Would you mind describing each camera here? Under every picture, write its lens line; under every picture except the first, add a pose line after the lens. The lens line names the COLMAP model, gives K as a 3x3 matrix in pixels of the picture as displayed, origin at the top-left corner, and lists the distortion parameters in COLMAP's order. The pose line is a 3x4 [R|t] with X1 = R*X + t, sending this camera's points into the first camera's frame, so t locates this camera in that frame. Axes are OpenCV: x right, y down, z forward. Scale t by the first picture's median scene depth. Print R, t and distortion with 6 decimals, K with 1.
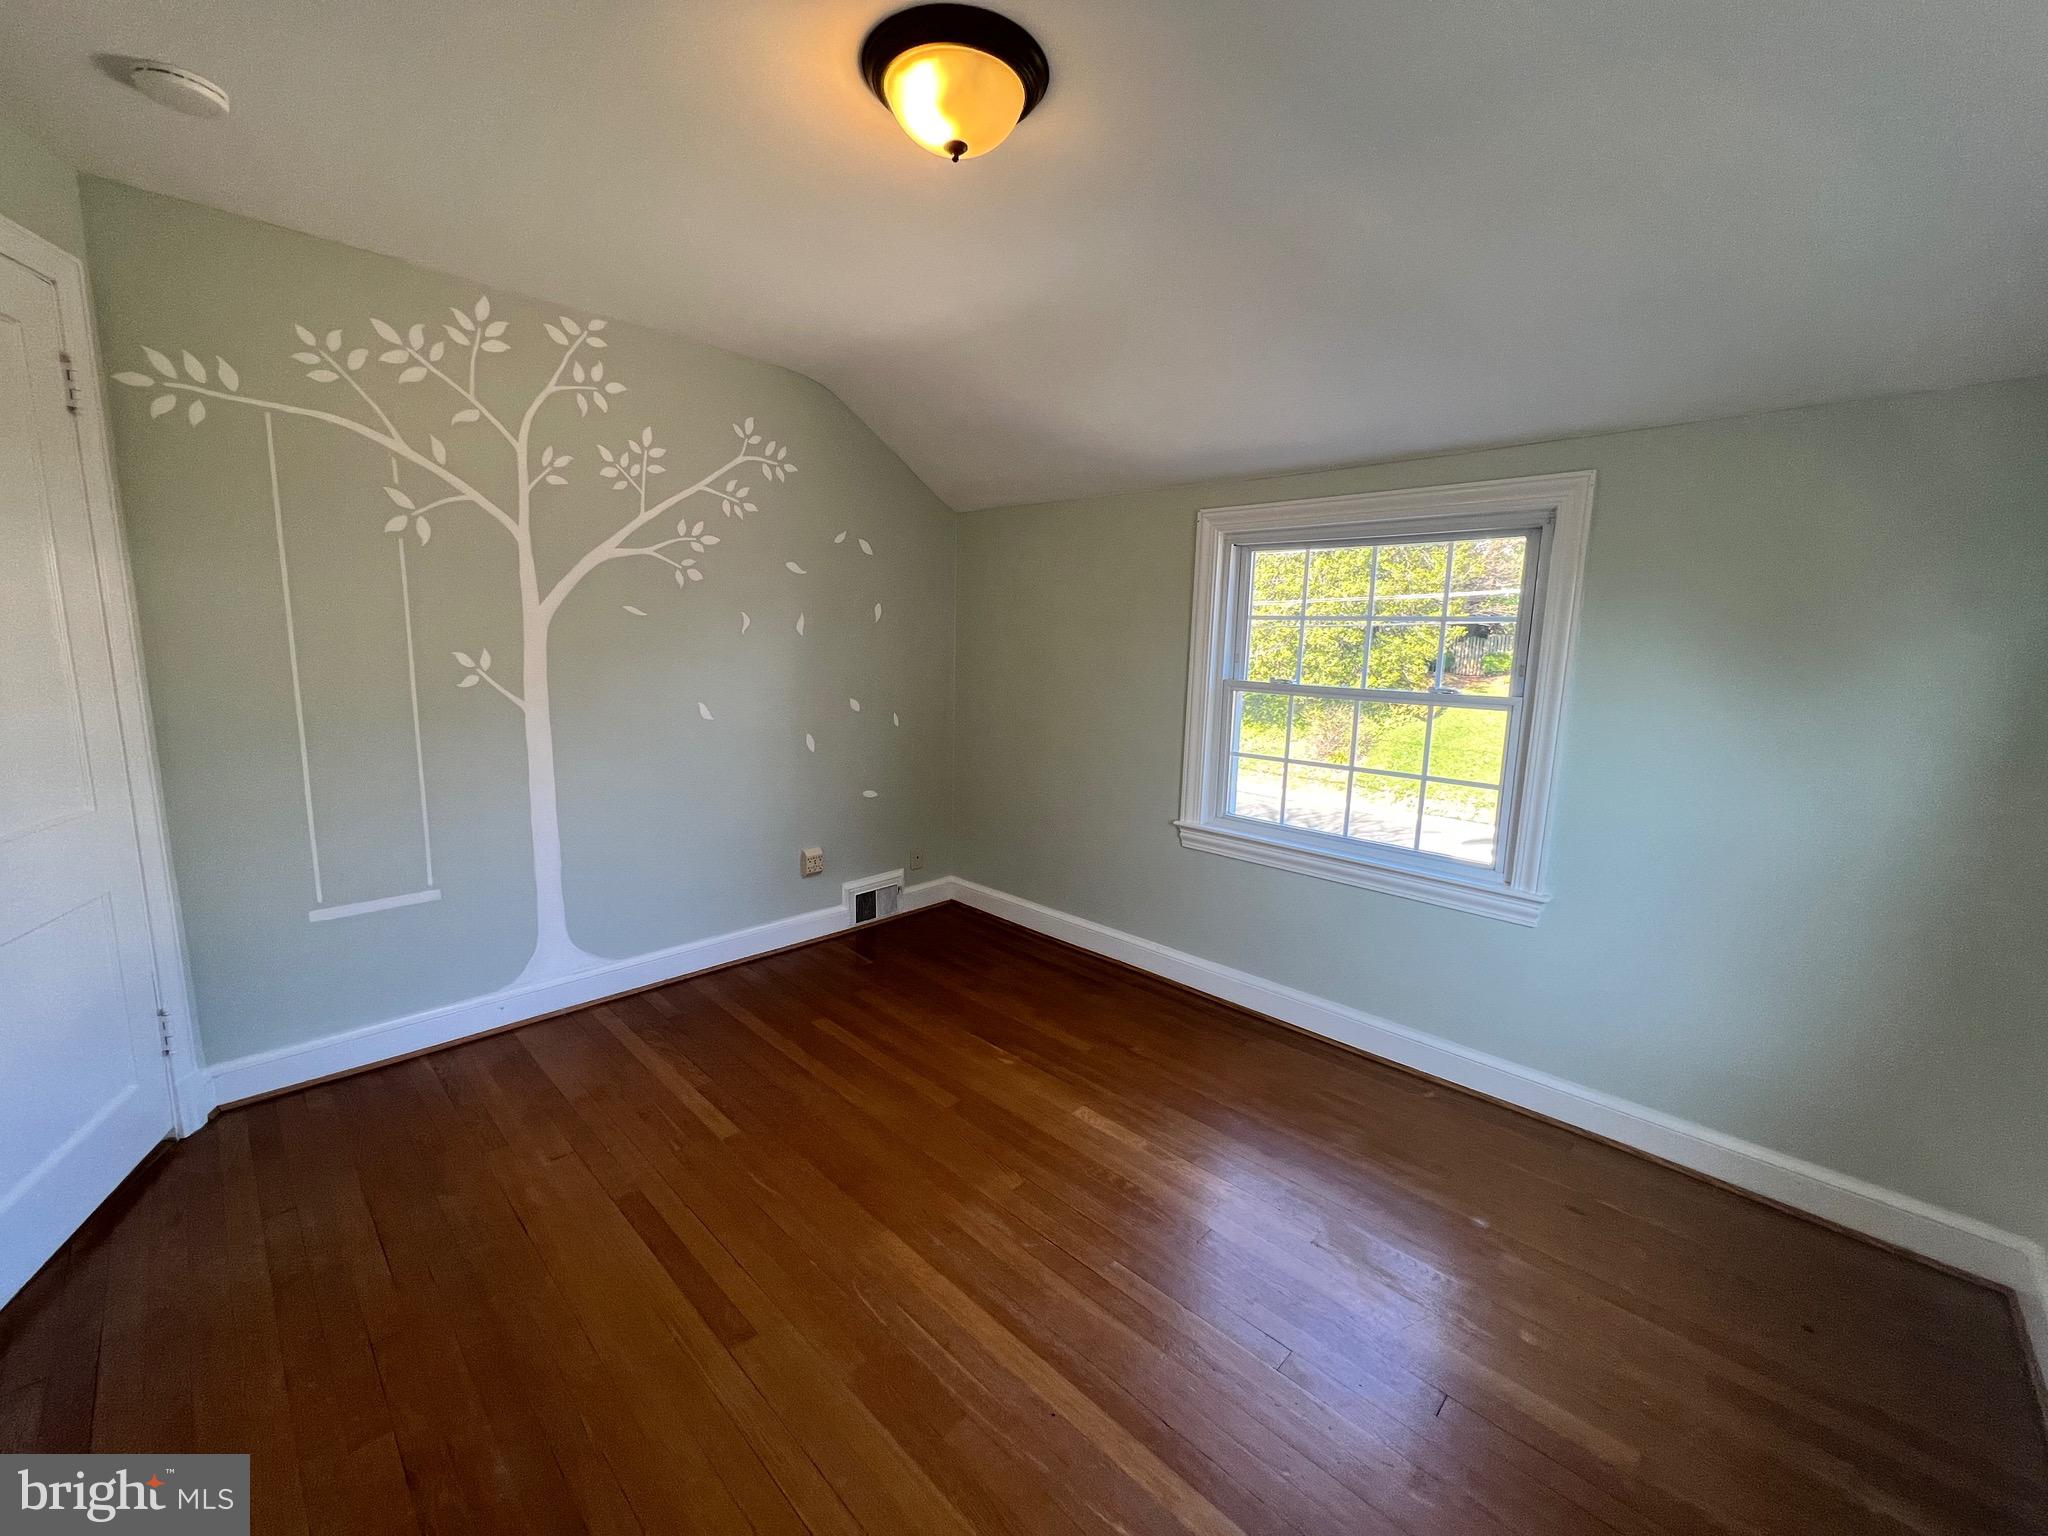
lens RADIAL K [[828.8, 0, 1021.8], [0, 828.8, 757.6], [0, 0, 1]] dist [-0.001145, -0.000086]
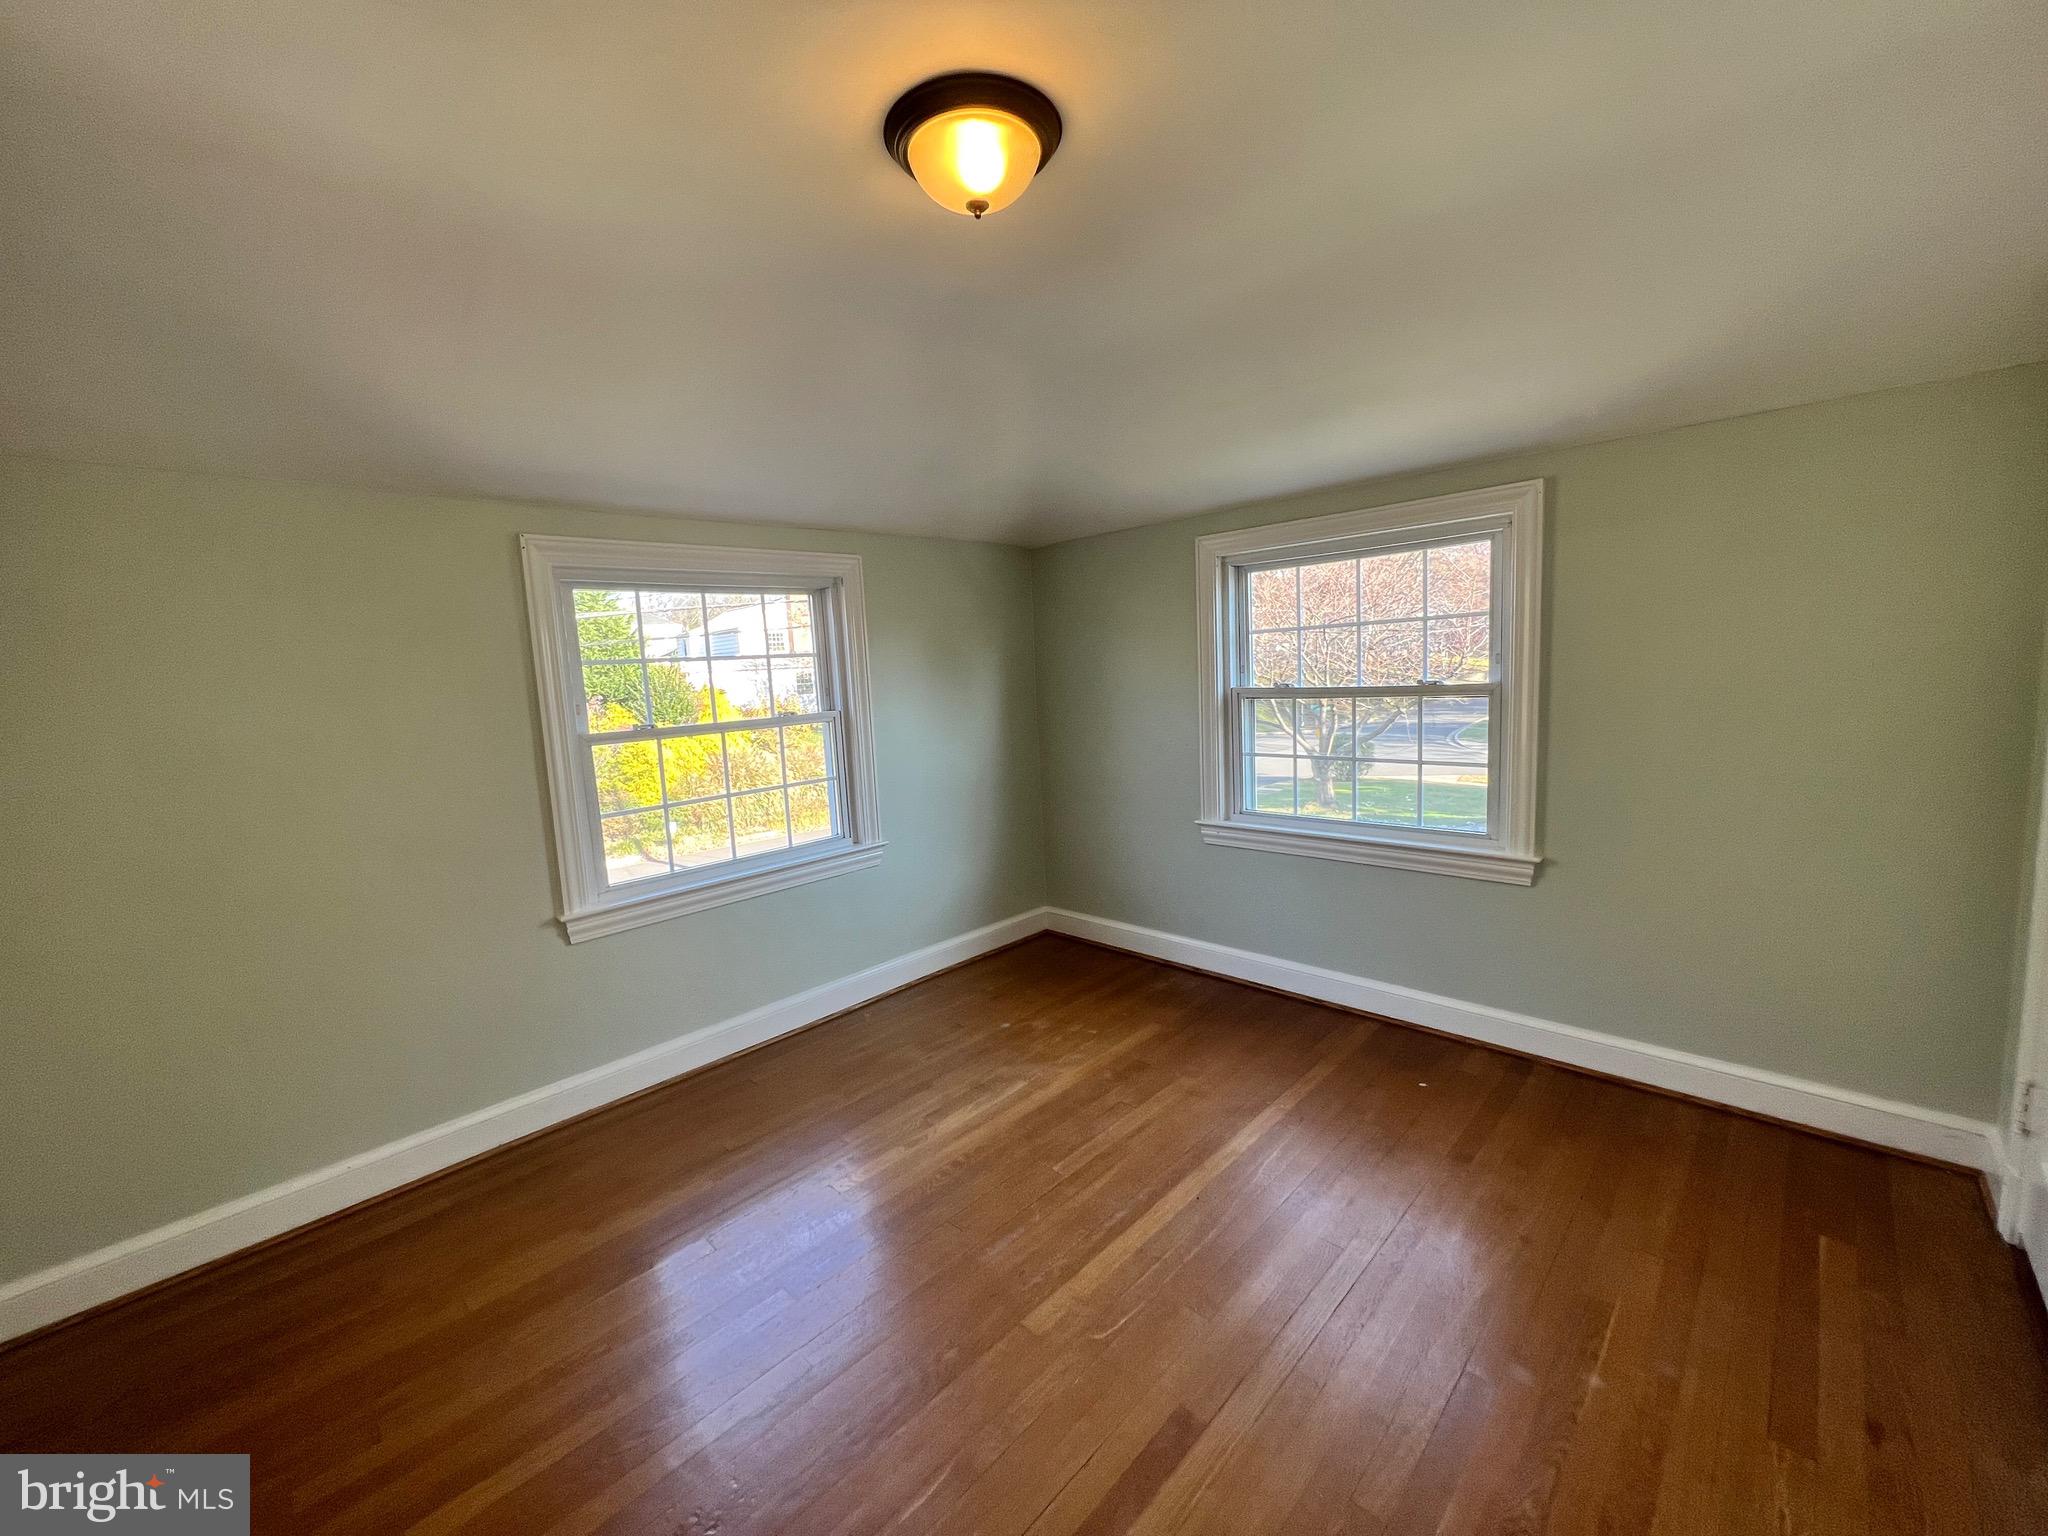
lens RADIAL K [[826.4, 0, 1018.5], [0, 826.4, 765.1], [0, 0, 1]] dist [-0.001222, -0.000191]
pose [[-0.010804, -0.149986, 0.988629, -0.725661], [0.196054, 0.969179, 0.149178, -0.121984], [-0.980534, 0.195437, 0.018935, 0.647717]]
